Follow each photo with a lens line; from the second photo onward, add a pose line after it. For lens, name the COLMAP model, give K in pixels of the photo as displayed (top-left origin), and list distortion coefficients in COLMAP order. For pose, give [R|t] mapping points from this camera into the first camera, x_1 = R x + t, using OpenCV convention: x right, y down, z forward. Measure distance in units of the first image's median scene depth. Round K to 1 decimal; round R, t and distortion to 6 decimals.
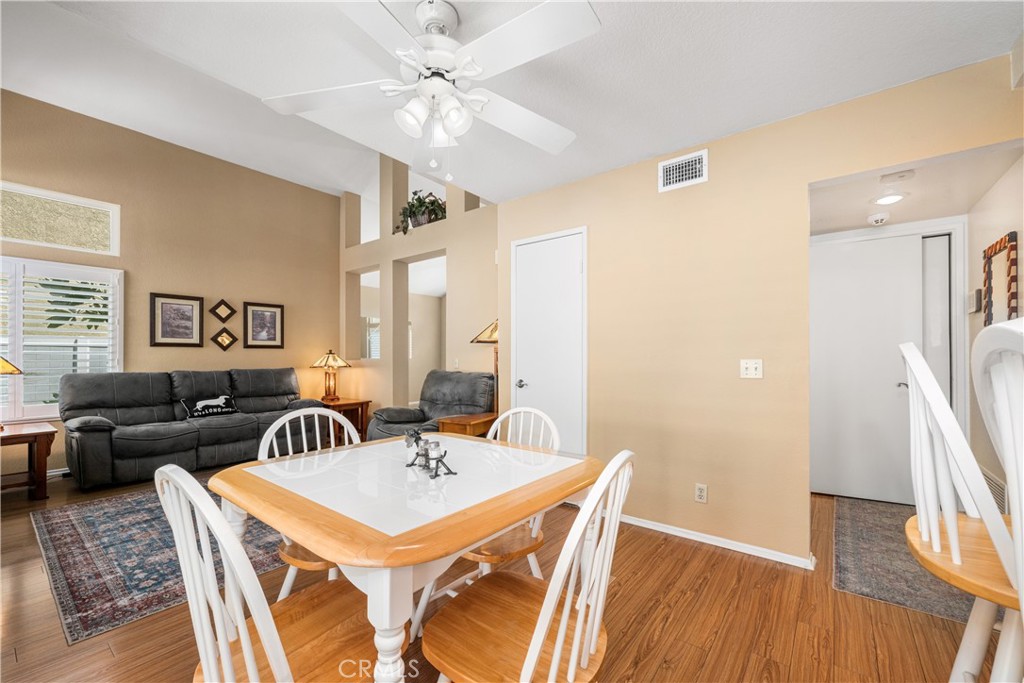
lens RADIAL K [[417.8, 0, 510.1], [0, 417.8, 357.2], [0, 0, 1]] dist [-0.000445, 0.000243]
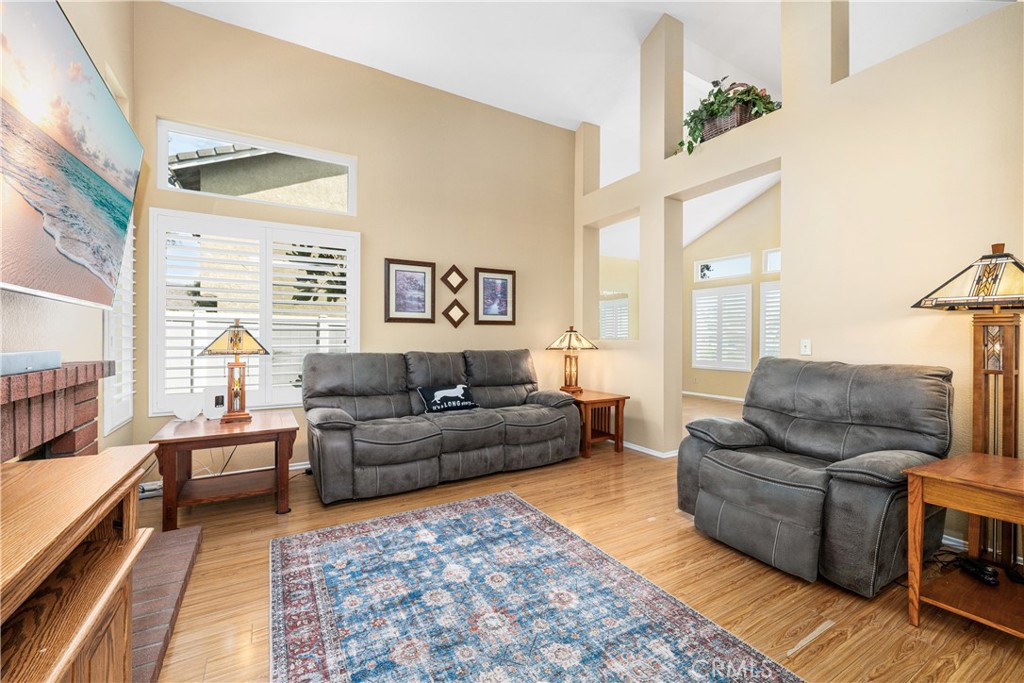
lens RADIAL K [[425.2, 0, 512.0], [0, 425.2, 341.5], [0, 0, 1]] dist [0.000726, 0.000174]
pose [[0.928883, 0.008496, -0.370276, -0.295648], [-0.004949, 0.999932, 0.010530, 0.002780], [0.370340, -0.007949, 0.928862, 0.288748]]
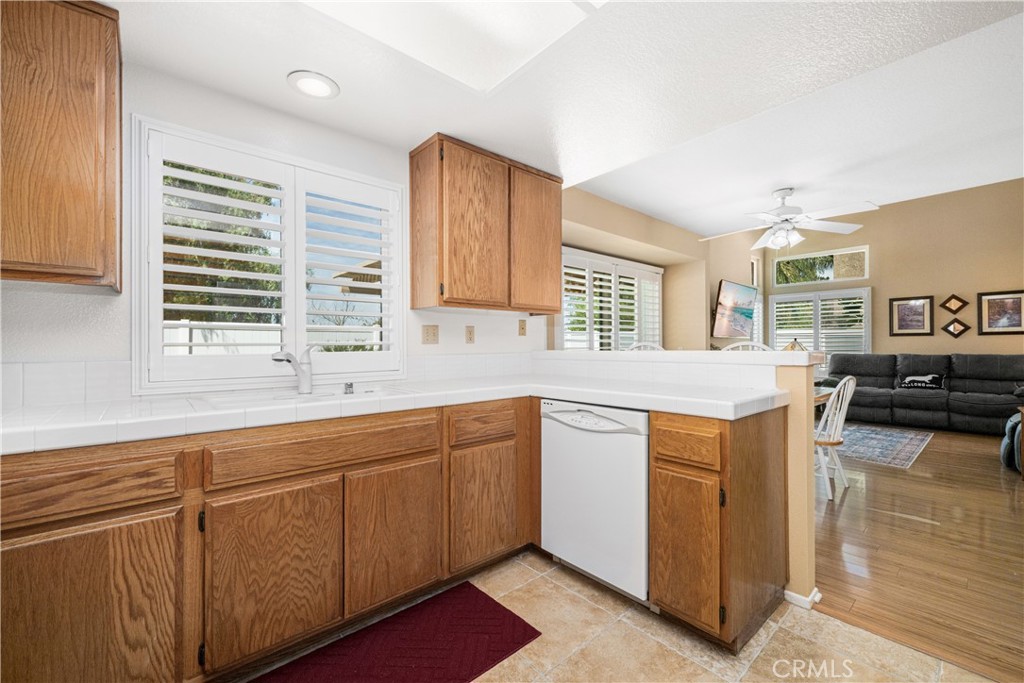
lens RADIAL K [[425.2, 0, 512.0], [0, 425.2, 341.5], [0, 0, 1]] dist [0.000726, 0.000174]
pose [[-0.184263, -0.006100, -0.982858, 0.780008], [0.008286, 0.999936, -0.007759, -0.007216], [0.982842, -0.009573, -0.184200, -0.002290]]
